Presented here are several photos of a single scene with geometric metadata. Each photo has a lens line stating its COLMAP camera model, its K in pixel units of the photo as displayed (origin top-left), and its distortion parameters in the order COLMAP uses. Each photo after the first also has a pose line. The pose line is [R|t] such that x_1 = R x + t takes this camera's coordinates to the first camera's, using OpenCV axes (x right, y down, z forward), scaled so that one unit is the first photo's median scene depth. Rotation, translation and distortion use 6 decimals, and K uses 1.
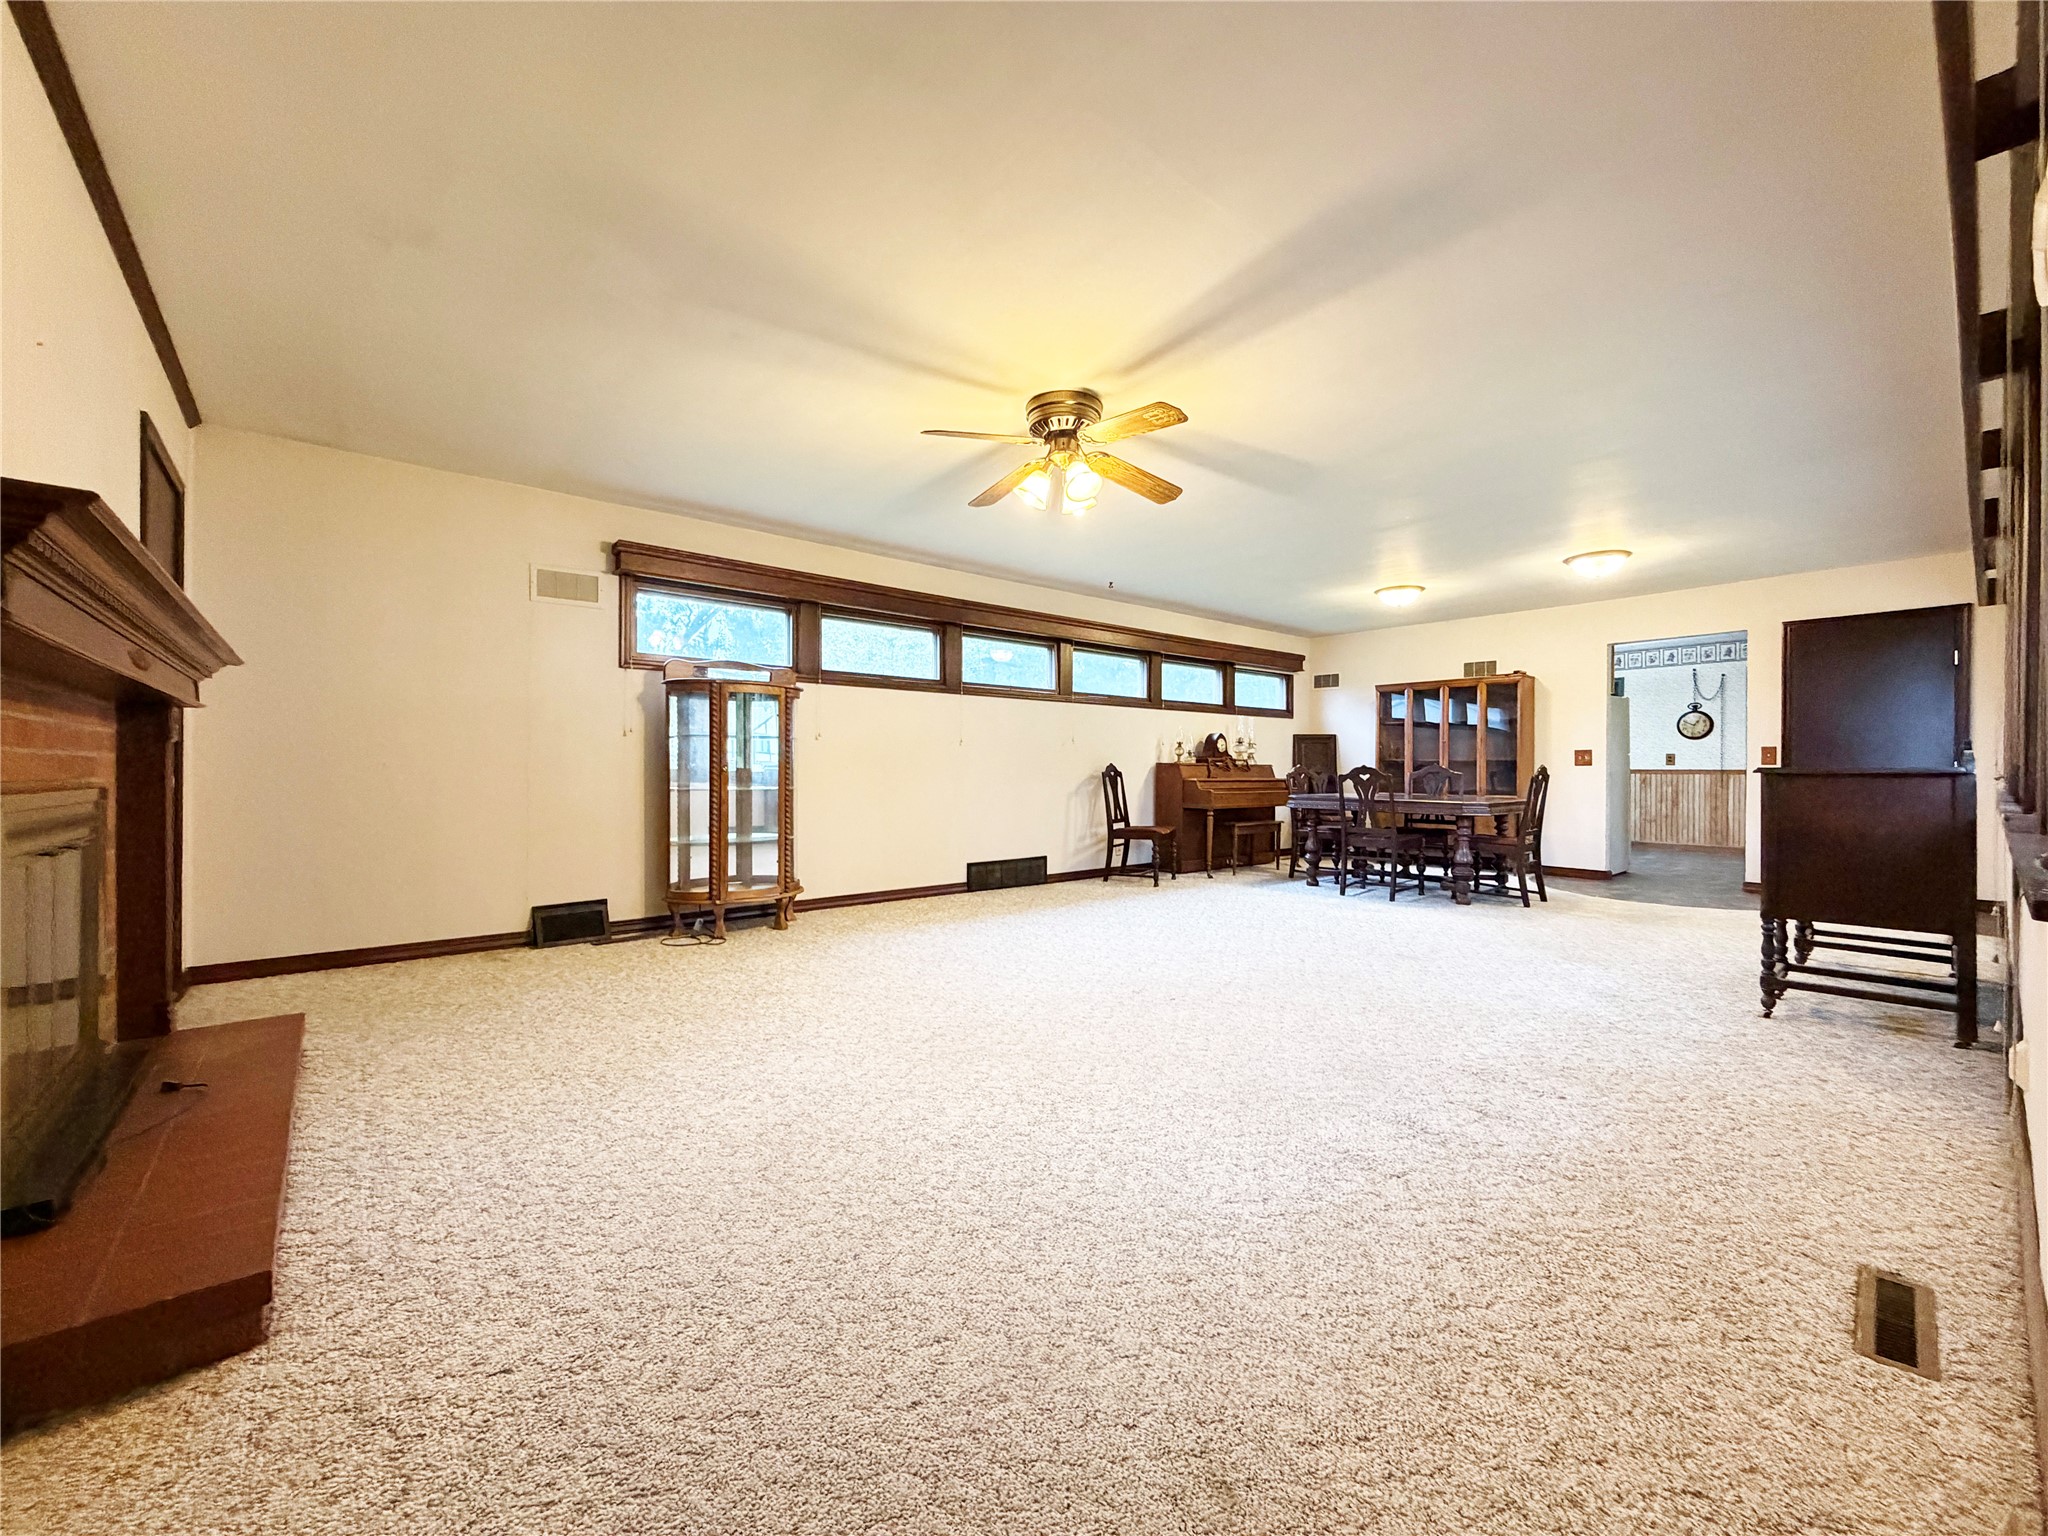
lens RADIAL K [[812.5, 0, 1014.1], [0, 812.5, 759.9], [0, 0, 1]] dist [-0.003662, 0.000240]
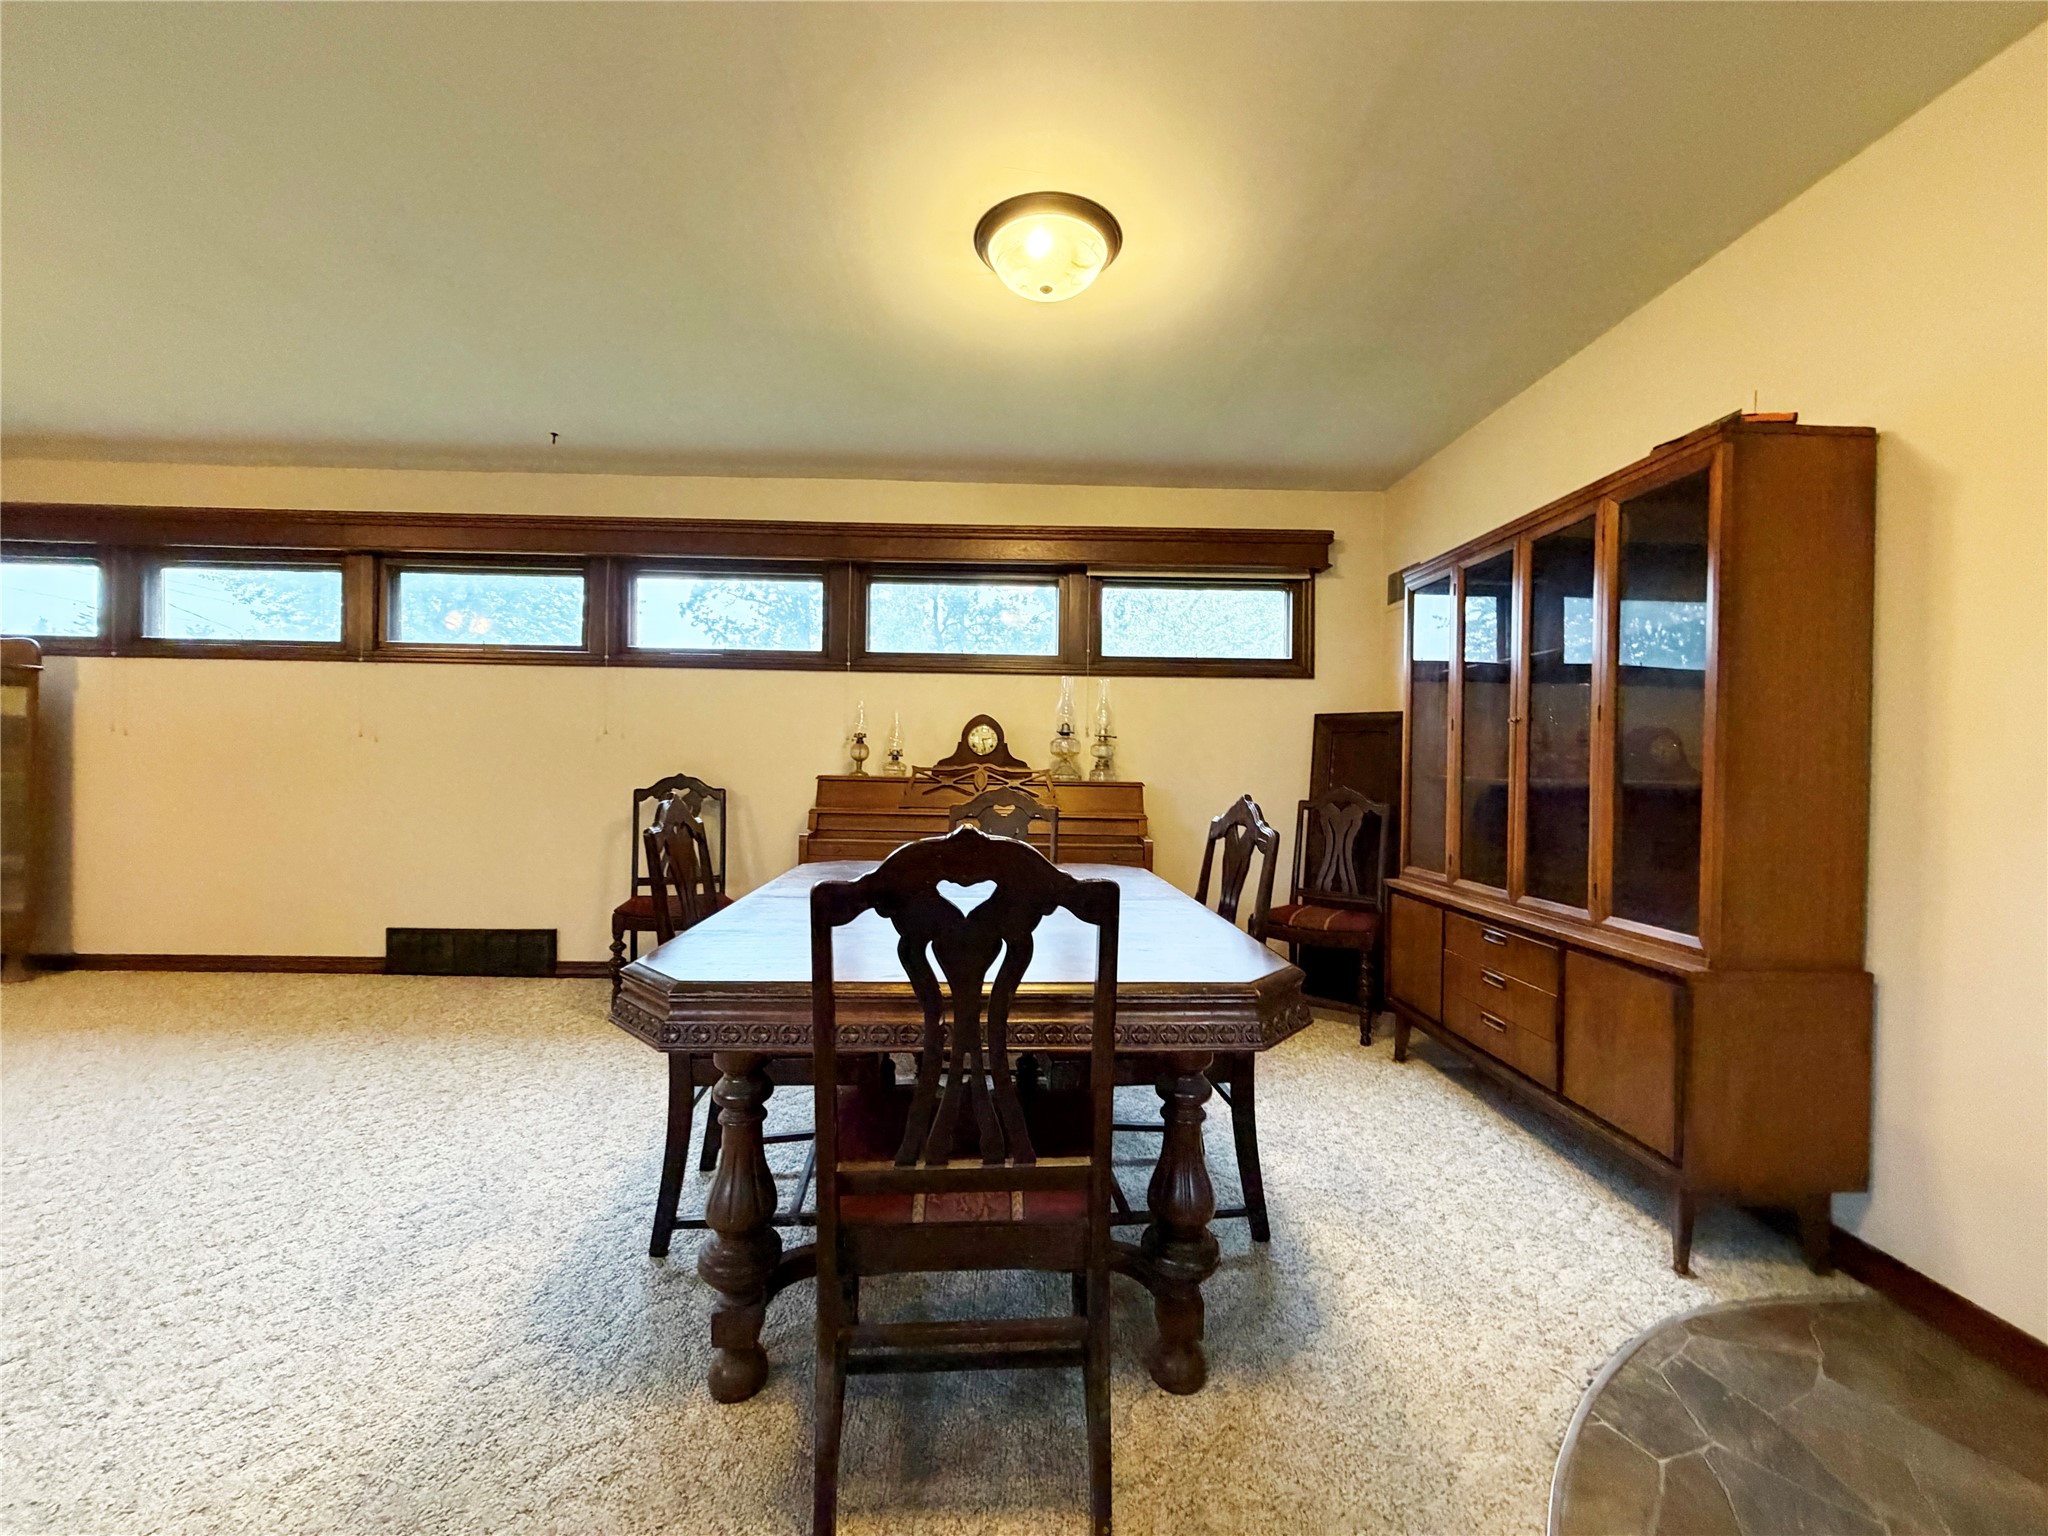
lens RADIAL K [[945.1, 0, 1020.6], [0, 945.1, 776.1], [0, 0, 1]] dist [0.000291, 0.000285]
pose [[0.780675, 0.010033, -0.624856, 0.580895], [-0.007346, 0.999949, 0.006878, -0.000453], [0.624894, -0.000780, 0.780710, 0.538061]]
